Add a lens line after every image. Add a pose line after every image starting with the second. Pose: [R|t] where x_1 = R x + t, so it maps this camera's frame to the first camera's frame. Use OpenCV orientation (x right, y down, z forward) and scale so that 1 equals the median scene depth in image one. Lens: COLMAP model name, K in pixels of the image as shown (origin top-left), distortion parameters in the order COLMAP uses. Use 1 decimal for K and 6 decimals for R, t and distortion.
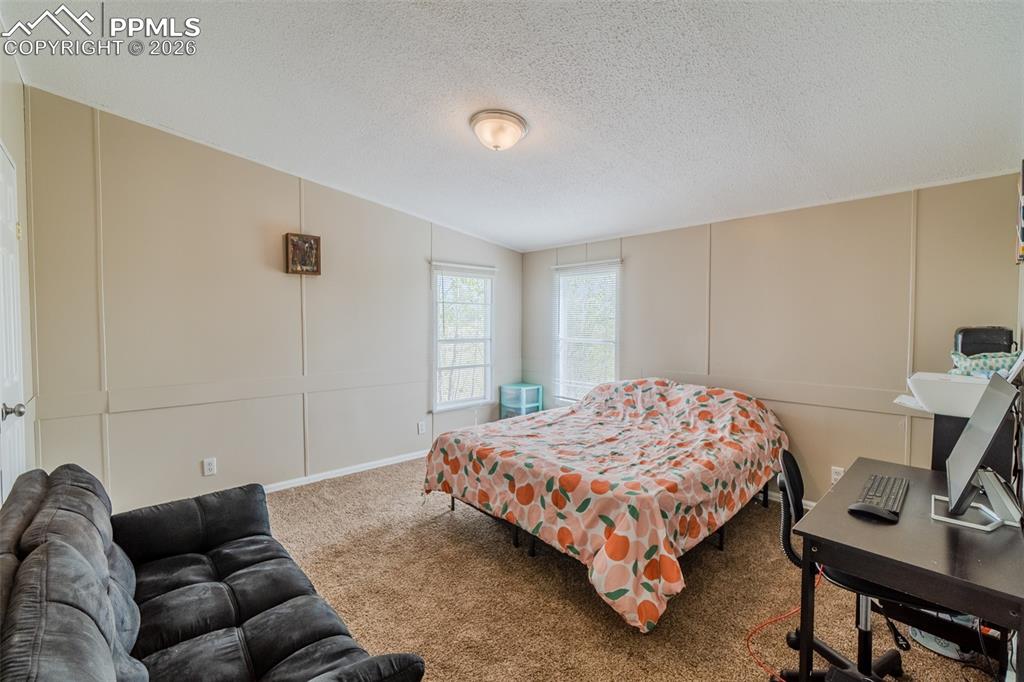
lens RADIAL K [[438.1, 0, 499.8], [0, 438.1, 335.2], [0, 0, 1]] dist [-0.010354, 0.004243]
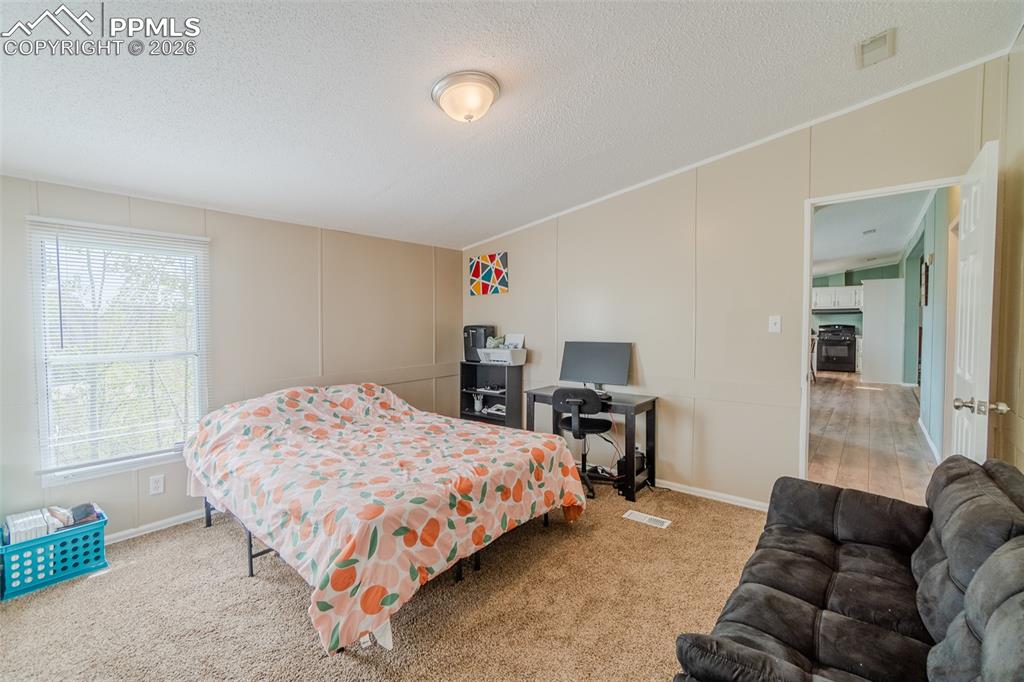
lens RADIAL K [[438.1, 0, 499.8], [0, 438.1, 335.2], [0, 0, 1]] dist [-0.010354, 0.004243]
pose [[-0.129923, -0.026974, 0.991157, -0.897739], [0.041025, 0.998628, 0.032555, -0.033872], [-0.990675, 0.044892, -0.128638, 1.103998]]
